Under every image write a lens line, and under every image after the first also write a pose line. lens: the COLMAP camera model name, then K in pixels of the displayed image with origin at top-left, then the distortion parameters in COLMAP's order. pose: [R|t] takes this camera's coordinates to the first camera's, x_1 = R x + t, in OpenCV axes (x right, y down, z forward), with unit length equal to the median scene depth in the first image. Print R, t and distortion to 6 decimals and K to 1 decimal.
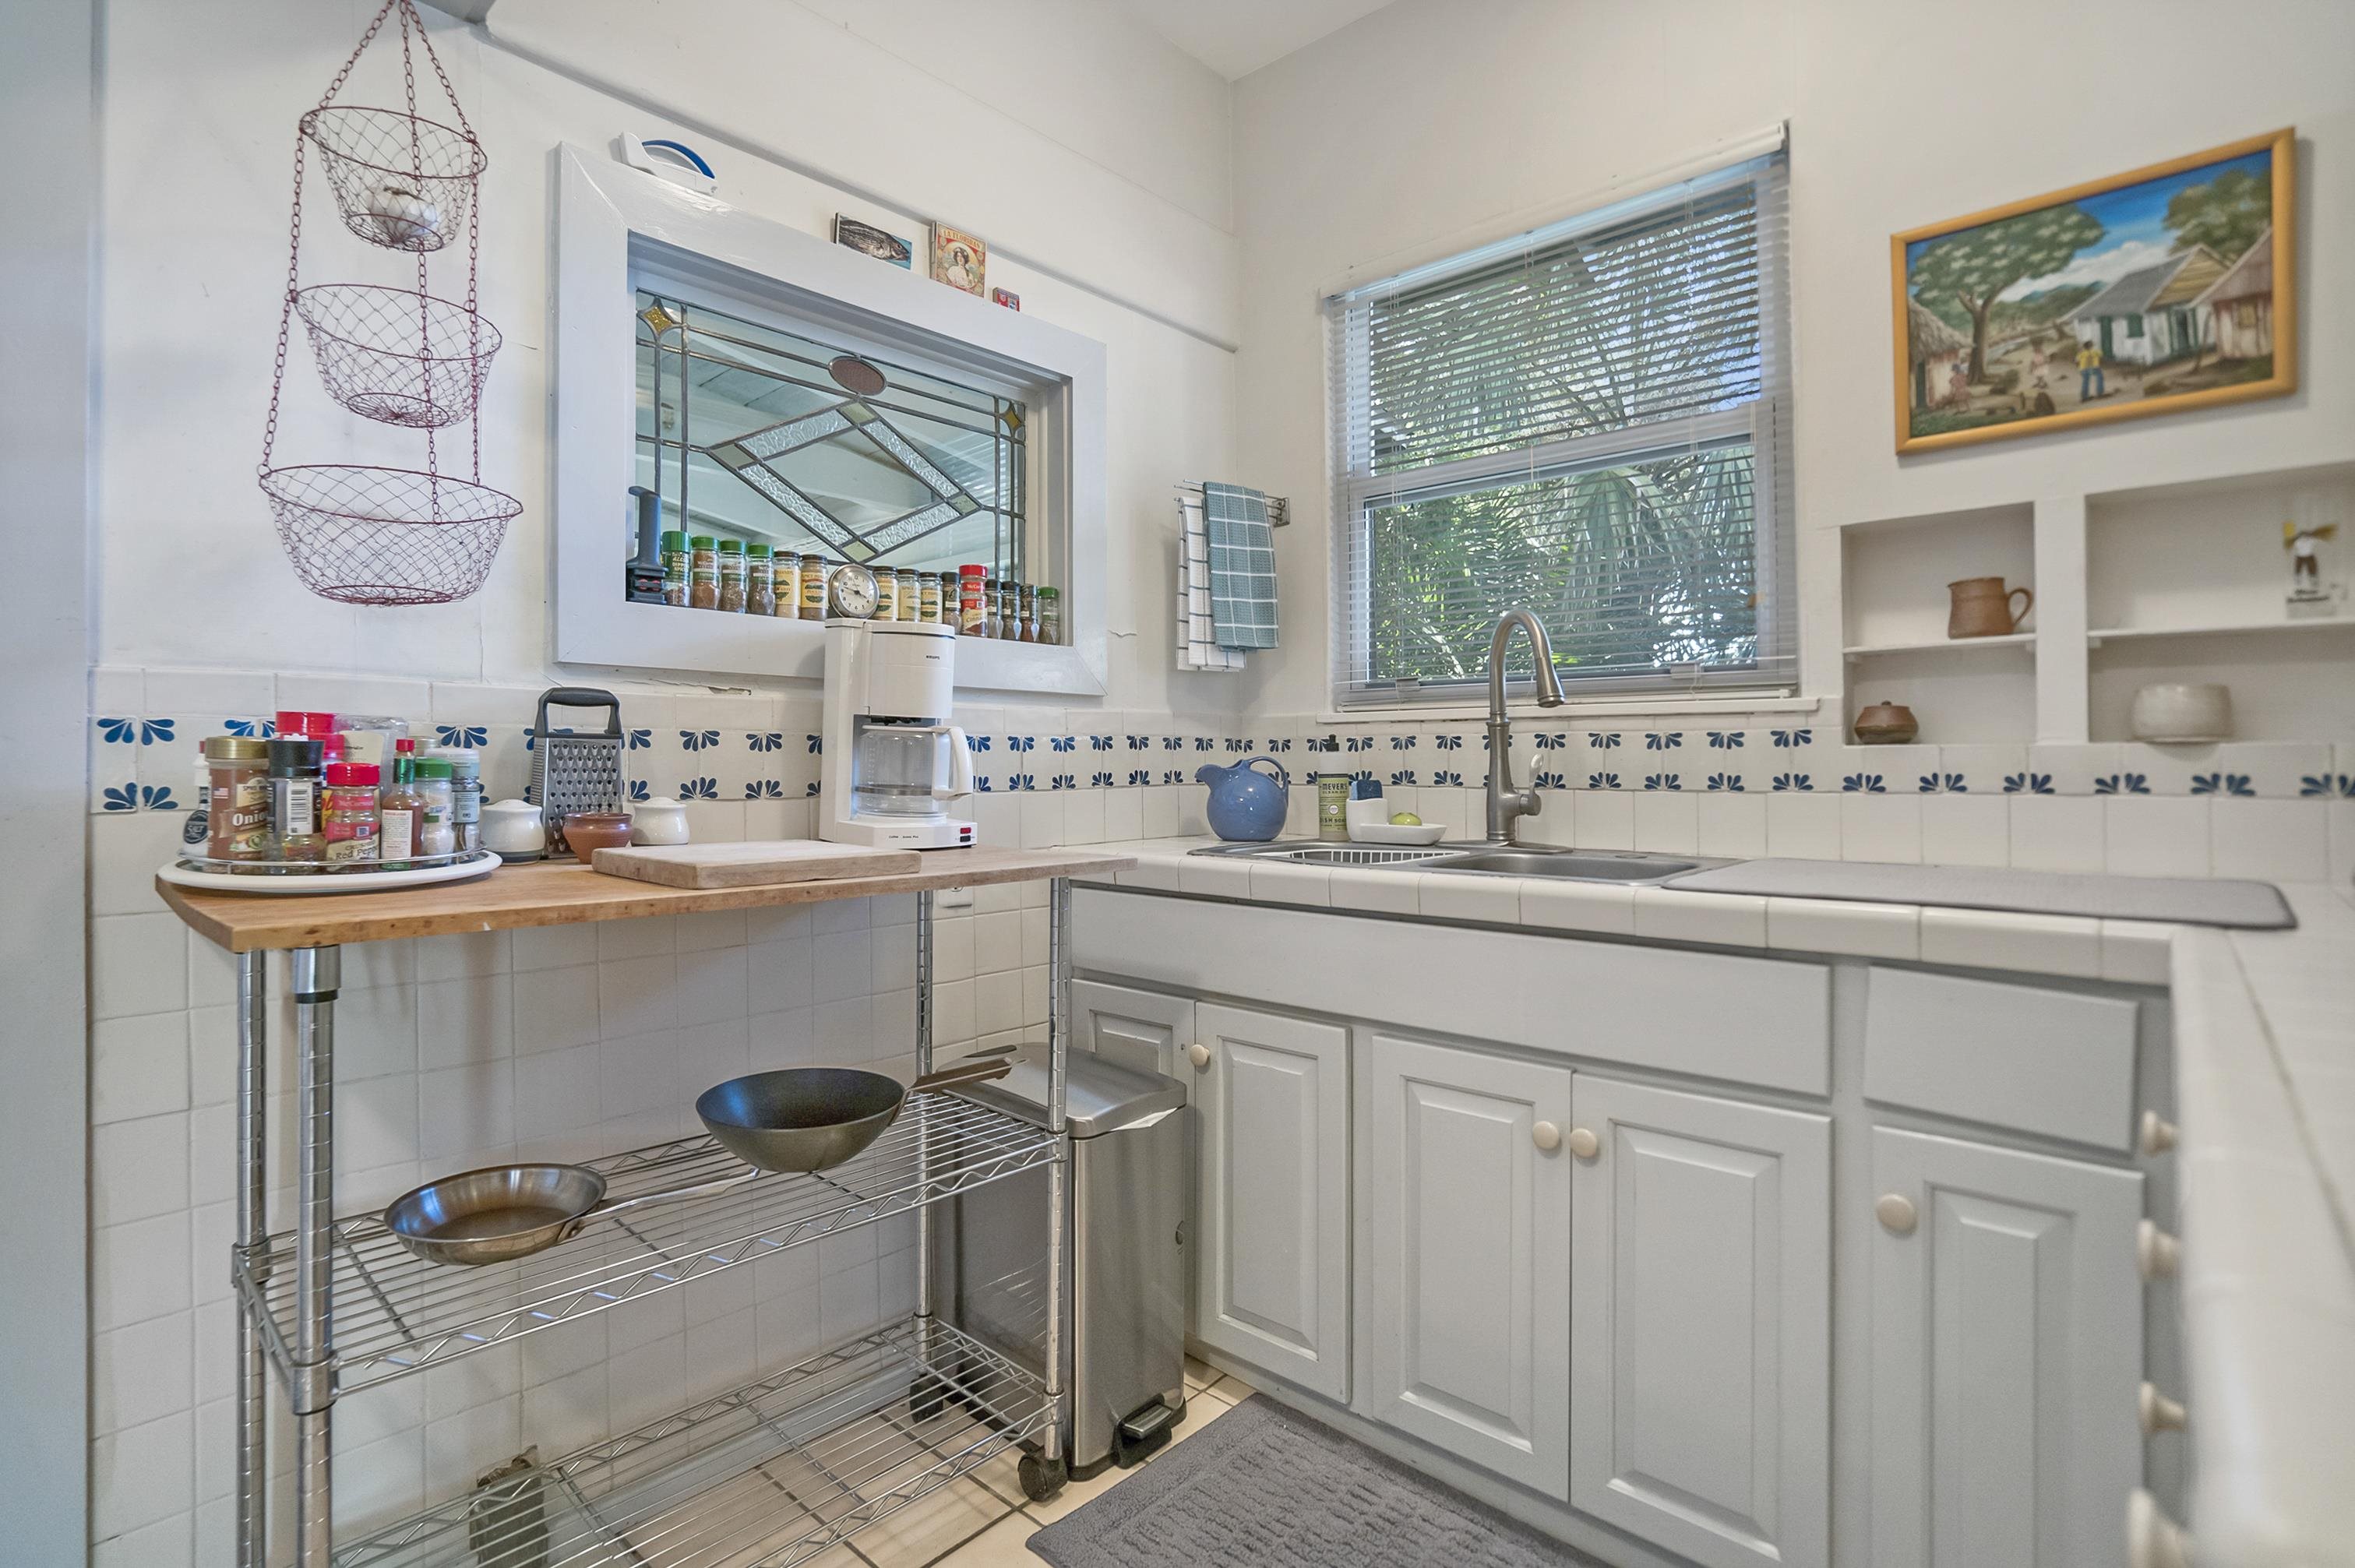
lens RADIAL K [[1138.7, 0, 1172.4], [0, 1138.7, 732.0], [0, 0, 1]] dist [-0.024363, -0.000018]
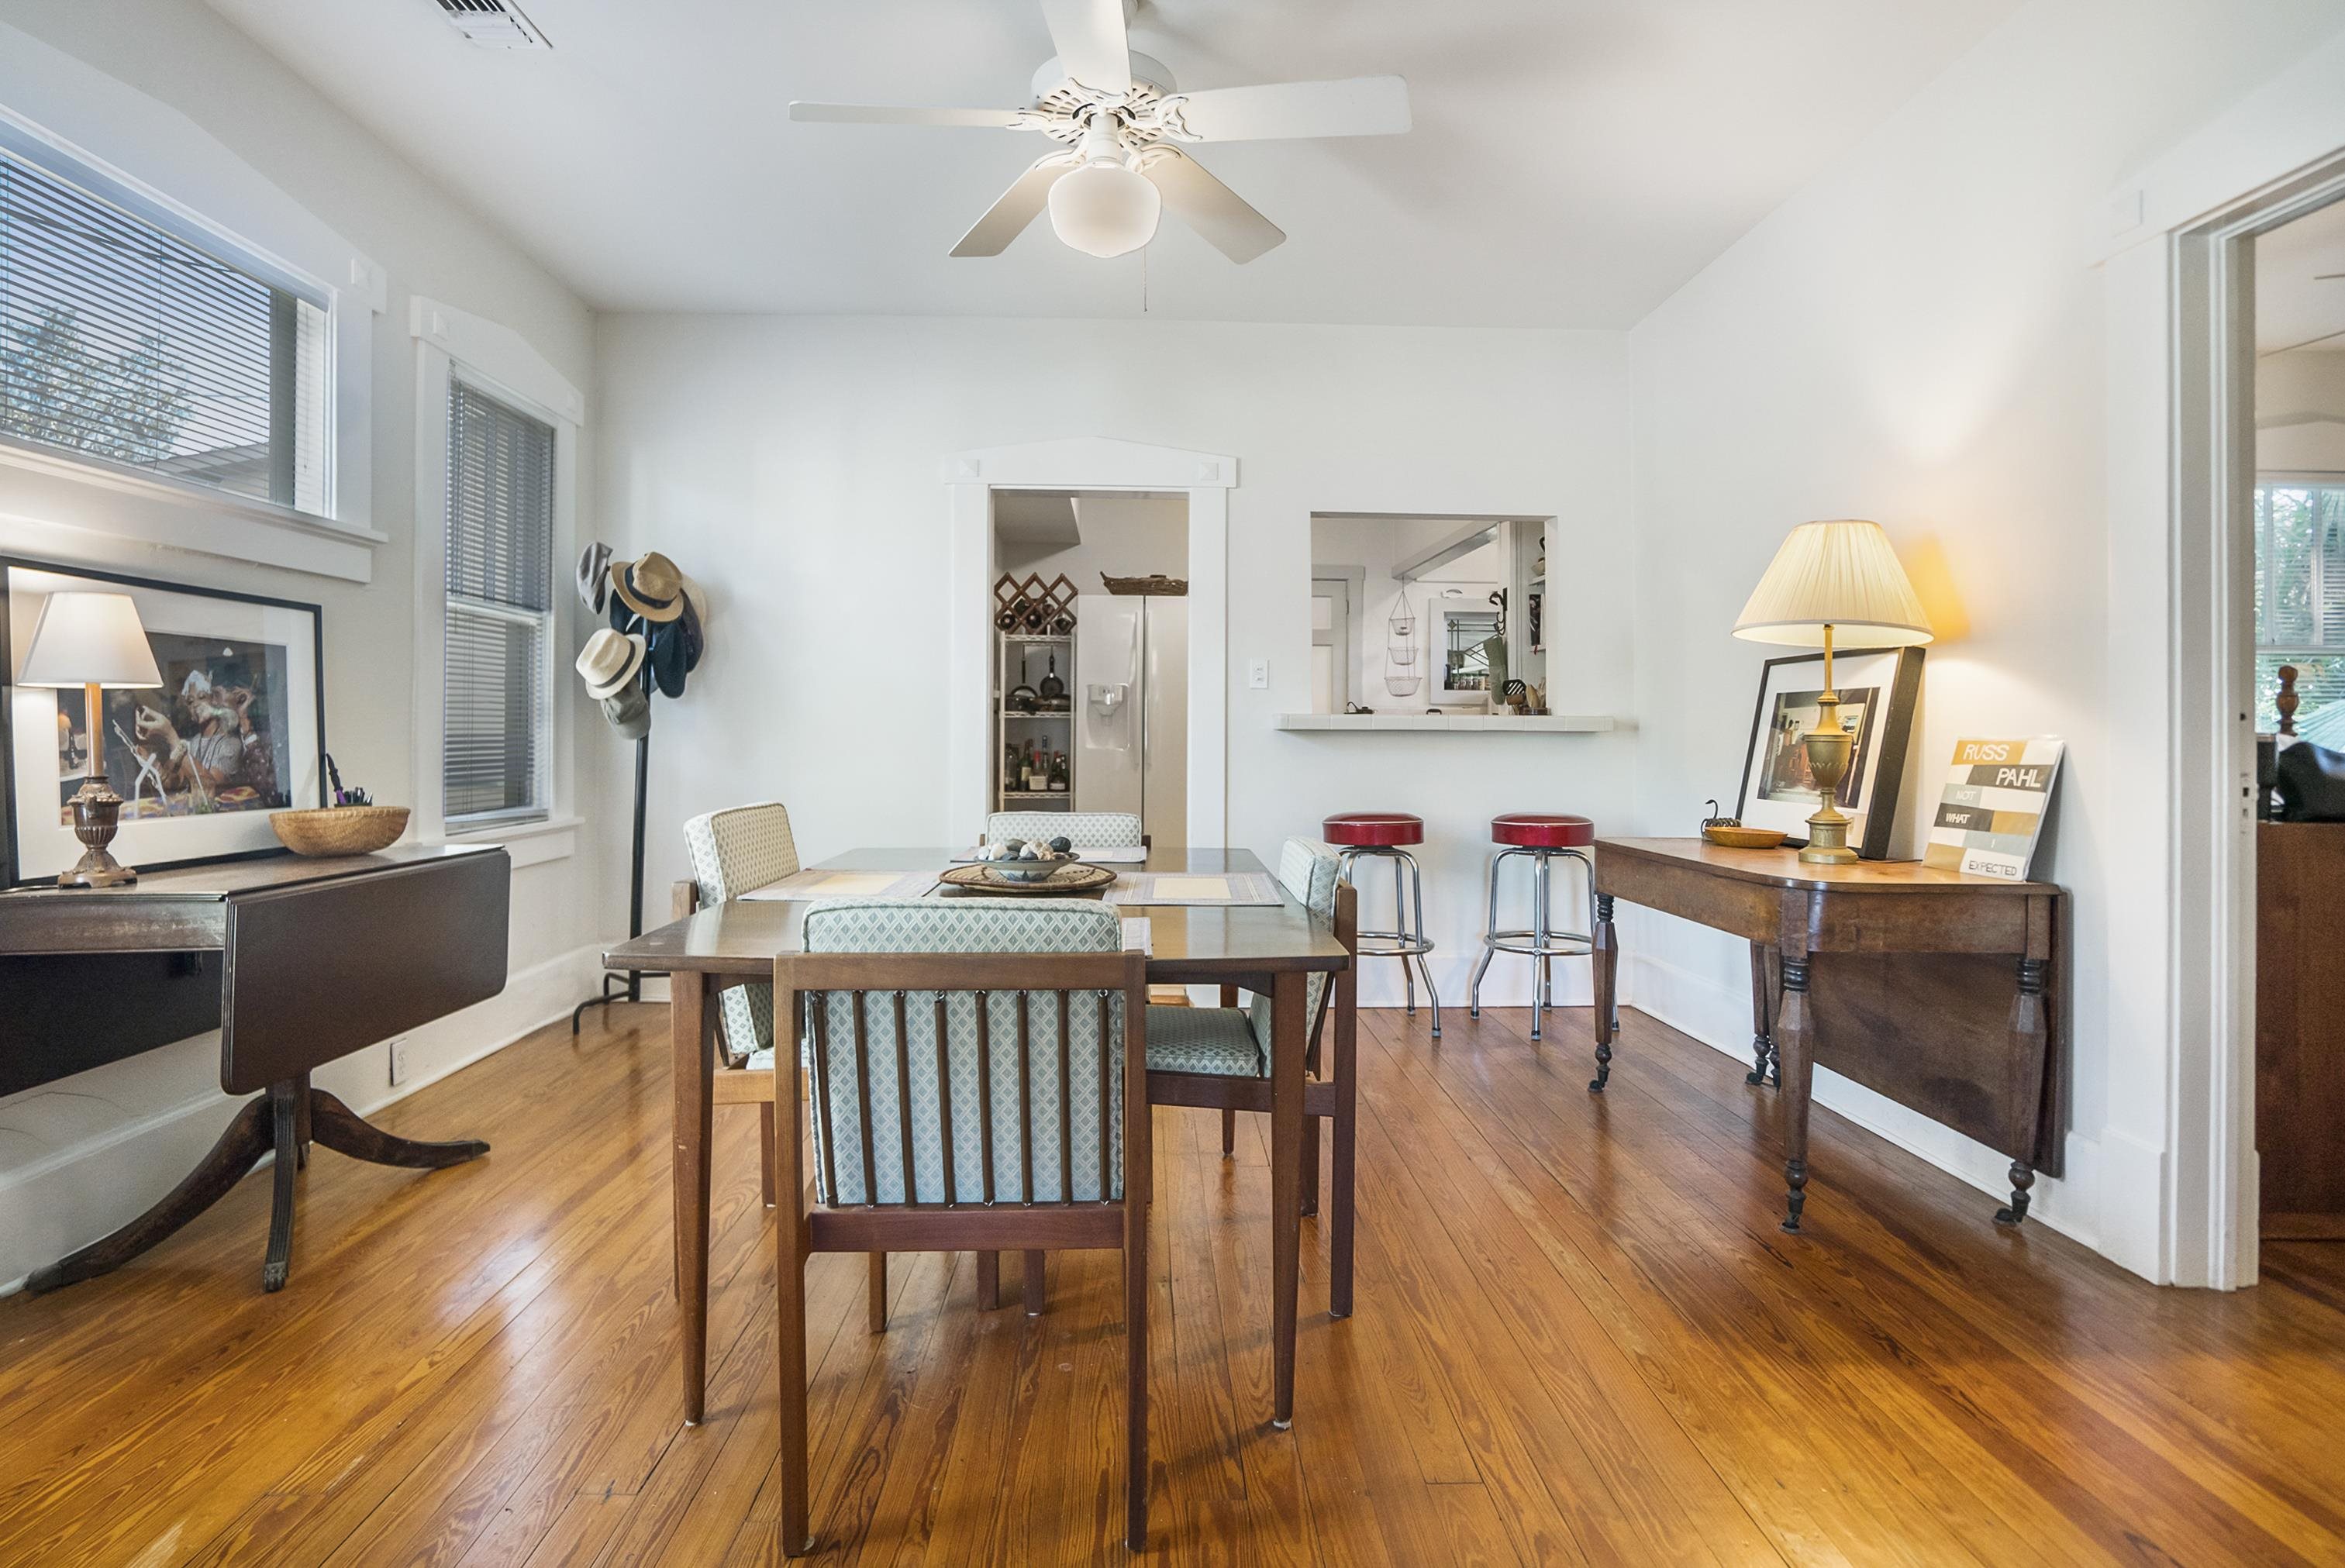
lens RADIAL K [[1133.9, 0, 1167.5], [0, 1133.9, 732.3], [0, 0, 1]] dist [-0.024363, -0.000018]
pose [[0.685702, 0.000479, -0.727882, 1.691096], [0.016871, 0.999721, 0.016551, -0.028202], [0.727687, -0.023629, 0.685503, -2.413262]]
